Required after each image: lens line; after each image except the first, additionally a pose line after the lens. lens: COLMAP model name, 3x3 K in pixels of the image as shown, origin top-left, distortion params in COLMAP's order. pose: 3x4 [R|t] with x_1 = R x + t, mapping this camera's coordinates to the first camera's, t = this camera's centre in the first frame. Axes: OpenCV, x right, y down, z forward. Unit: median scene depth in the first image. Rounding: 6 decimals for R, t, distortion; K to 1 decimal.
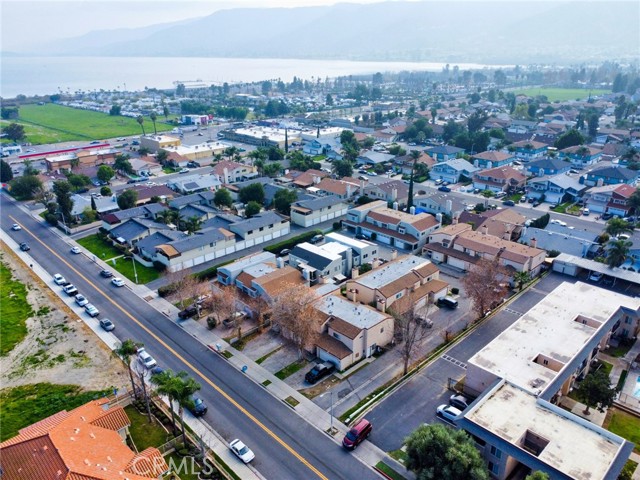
lens RADIAL K [[479.0, 0, 322.0], [0, 479.0, 244.0], [0, 0, 1]] dist [0.003660, -0.001015]
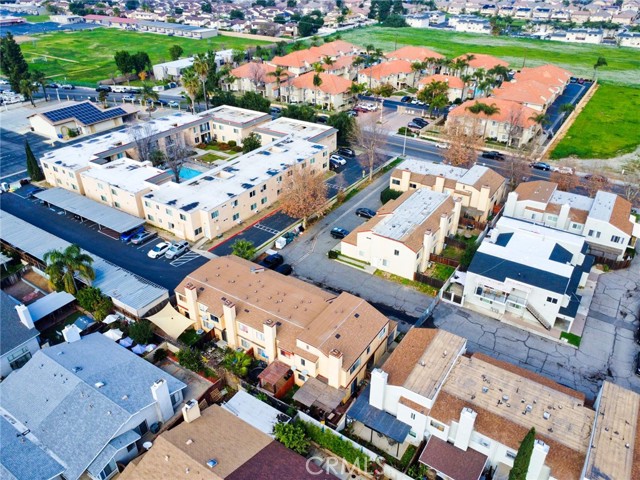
lens RADIAL K [[479.0, 0, 322.0], [0, 479.0, 244.0], [0, 0, 1]] dist [0.003660, -0.001015]
pose [[-0.975625, 0.124711, -0.180565, 0.333514], [-0.071338, 0.597891, 0.798396, -0.393312], [0.207527, 0.791816, -0.574421, 1.101769]]
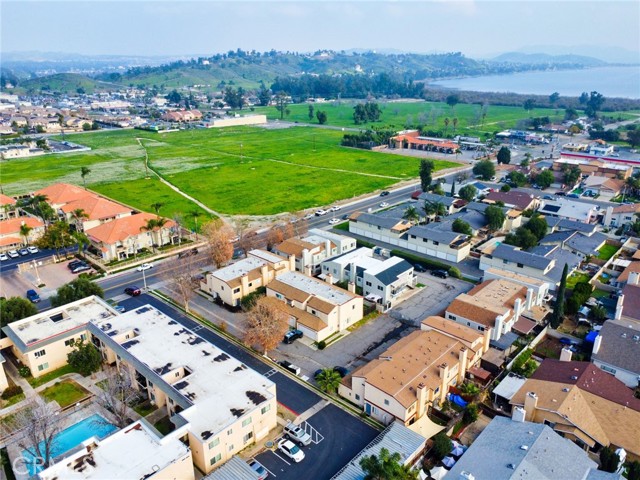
lens RADIAL K [[479.0, 0, 322.0], [0, 479.0, 244.0], [0, 0, 1]] dist [0.003660, -0.001015]
pose [[0.055612, 0.369919, -0.927398, 0.792553], [-0.375141, 0.868523, 0.323939, -0.266970], [0.925298, 0.329890, 0.187073, 0.608167]]
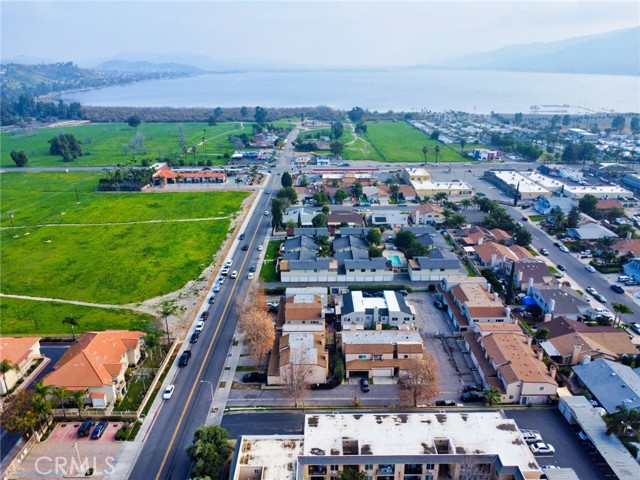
lens RADIAL K [[479.0, 0, 322.0], [0, 479.0, 244.0], [0, 0, 1]] dist [0.003660, -0.001015]
pose [[0.723391, 0.252629, -0.642560, 0.553735], [-0.267192, 0.960574, 0.076857, -0.159055], [0.636643, 0.116089, 0.762371, 0.004497]]
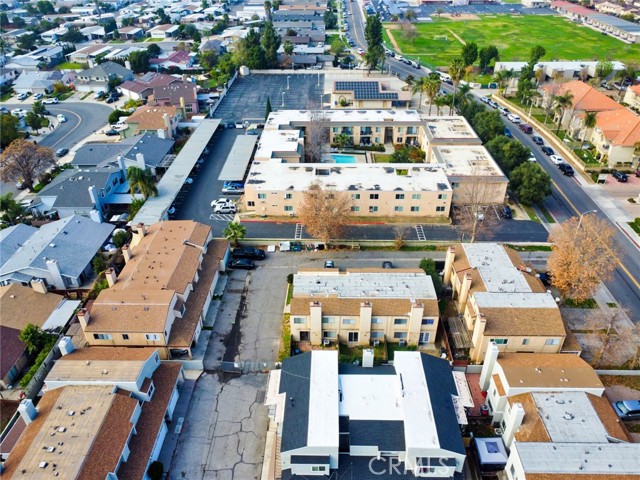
lens RADIAL K [[479.0, 0, 322.0], [0, 479.0, 244.0], [0, 0, 1]] dist [0.003660, -0.001015]
pose [[-0.706141, -0.373123, 0.601784, -0.133998], [0.282870, 0.630473, 0.722834, -0.349775], [-0.649114, 0.680649, -0.339658, 0.923239]]
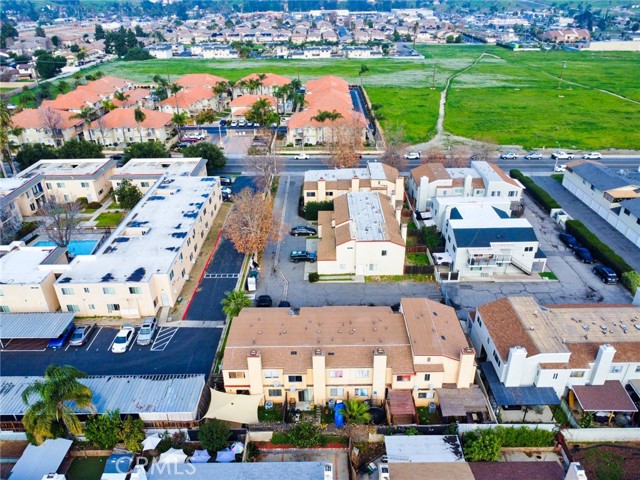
lens RADIAL K [[479.0, 0, 322.0], [0, 479.0, 244.0], [0, 0, 1]] dist [0.003660, -0.001015]
pose [[-0.695012, 0.359298, -0.622787, 0.534525], [-0.250249, 0.691146, 0.678006, -0.318935], [0.674043, 0.627074, -0.390441, 0.975577]]
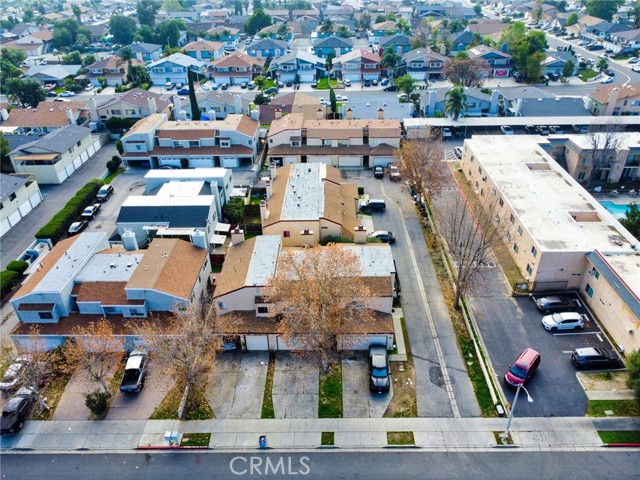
lens RADIAL K [[479.0, 0, 322.0], [0, 479.0, 244.0], [0, 0, 1]] dist [0.003660, -0.001015]
pose [[0.706438, -0.373993, 0.600894, -0.209203], [0.275272, 0.927330, 0.253542, -0.028691], [-0.652051, -0.013702, 0.758052, 0.348484]]
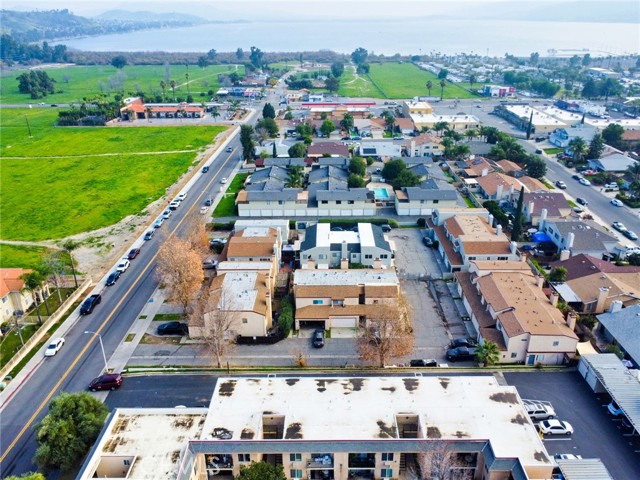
lens RADIAL K [[487.8, 0, 328.1], [0, 487.8, 222.4], [0, 0, 1]] dist [0.003005, -0.000781]
pose [[0.718283, 0.280080, -0.636887, 0.506163], [-0.267755, 0.956170, 0.118515, -0.103889], [0.642166, 0.085402, 0.761794, 0.221384]]
